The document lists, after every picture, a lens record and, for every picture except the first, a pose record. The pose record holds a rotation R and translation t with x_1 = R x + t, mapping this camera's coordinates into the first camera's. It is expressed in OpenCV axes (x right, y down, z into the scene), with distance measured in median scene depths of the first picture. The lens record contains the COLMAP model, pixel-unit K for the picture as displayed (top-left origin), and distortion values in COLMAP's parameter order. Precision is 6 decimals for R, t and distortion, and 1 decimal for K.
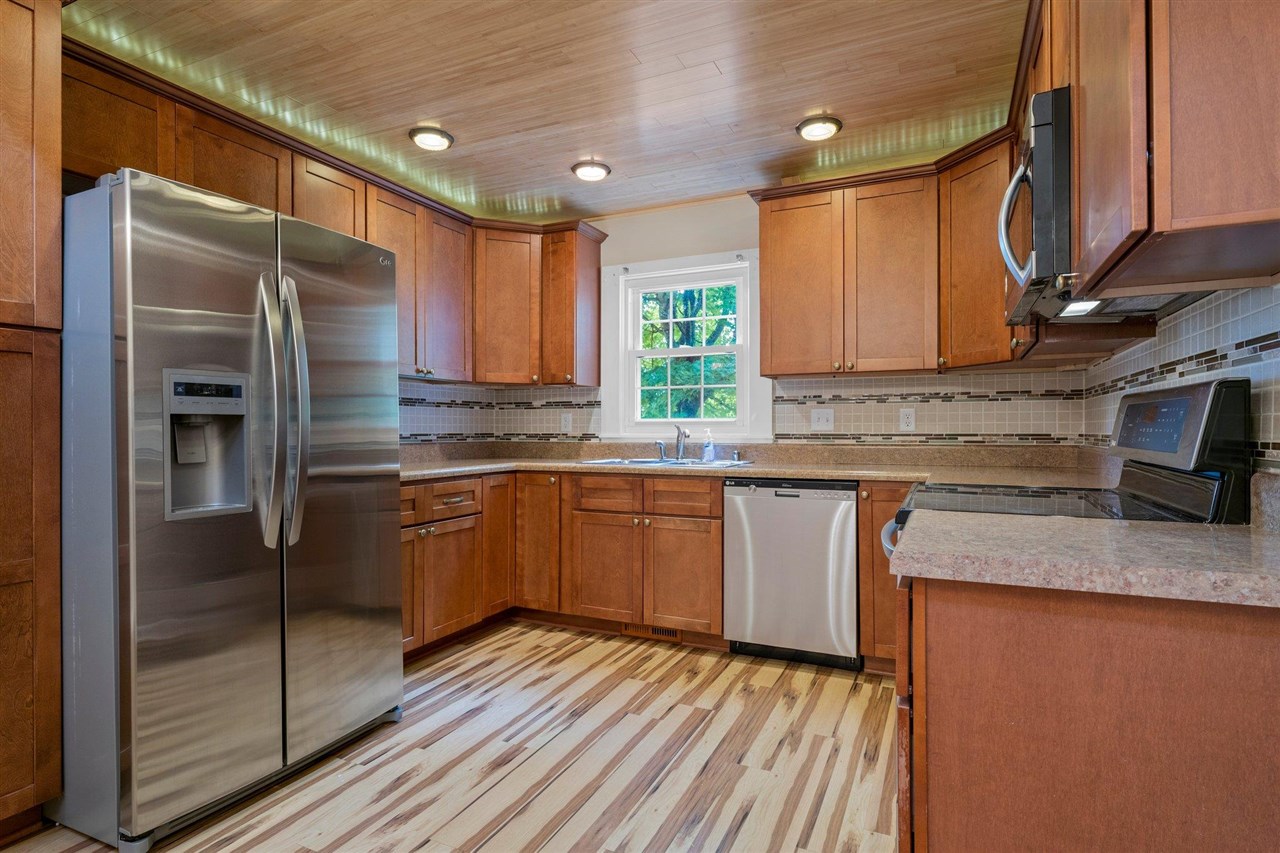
lens RADIAL K [[659.1, 0, 641.6], [0, 659.1, 428.2], [0, 0, 1]] dist [0.006046, -0.002719]
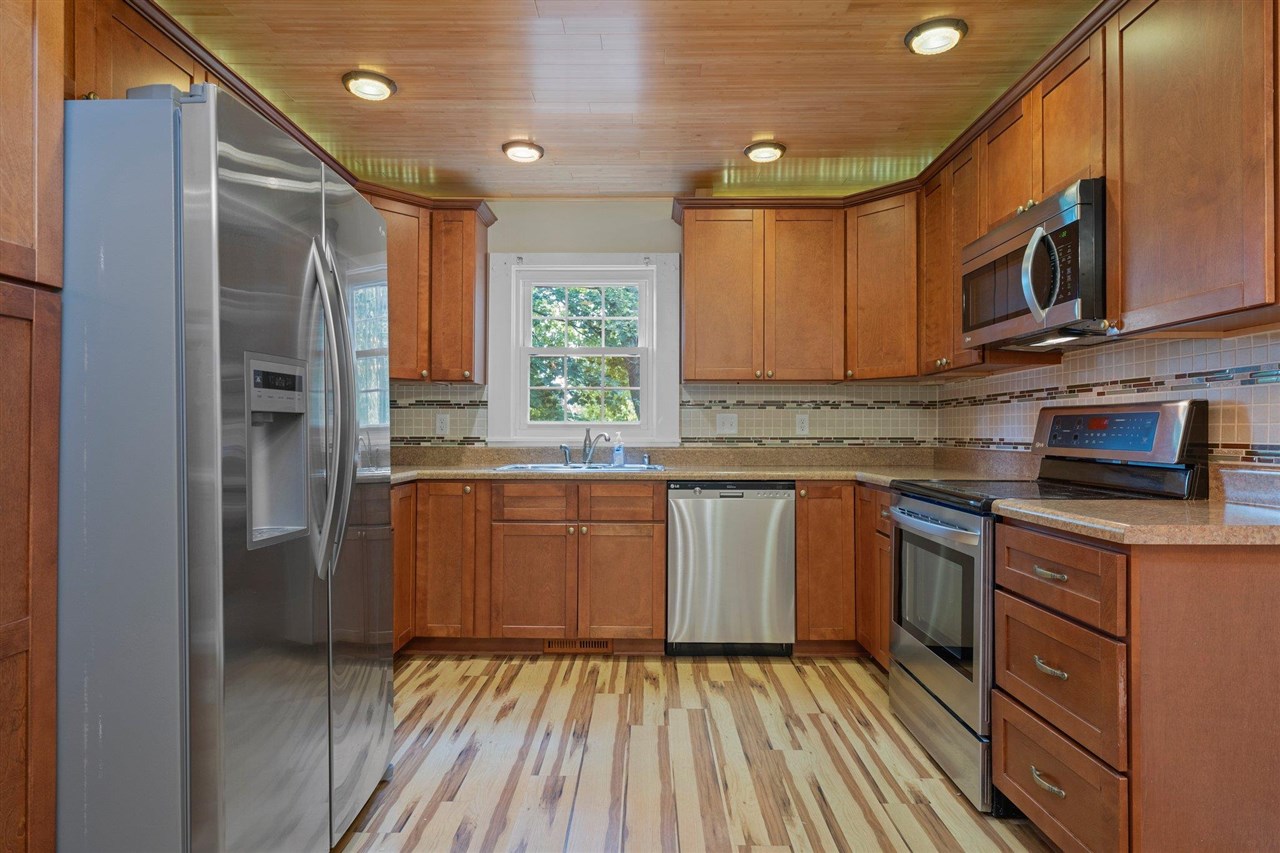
lens RADIAL K [[710.2, 0, 640.8], [0, 710.2, 427.3], [0, 0, 1]] dist [0.001259, 0.002346]
pose [[0.910799, 0.006413, 0.412800, -0.367030], [-0.004164, 0.999971, -0.006347, 0.000260], [-0.412829, 0.004062, 0.910800, 0.034054]]
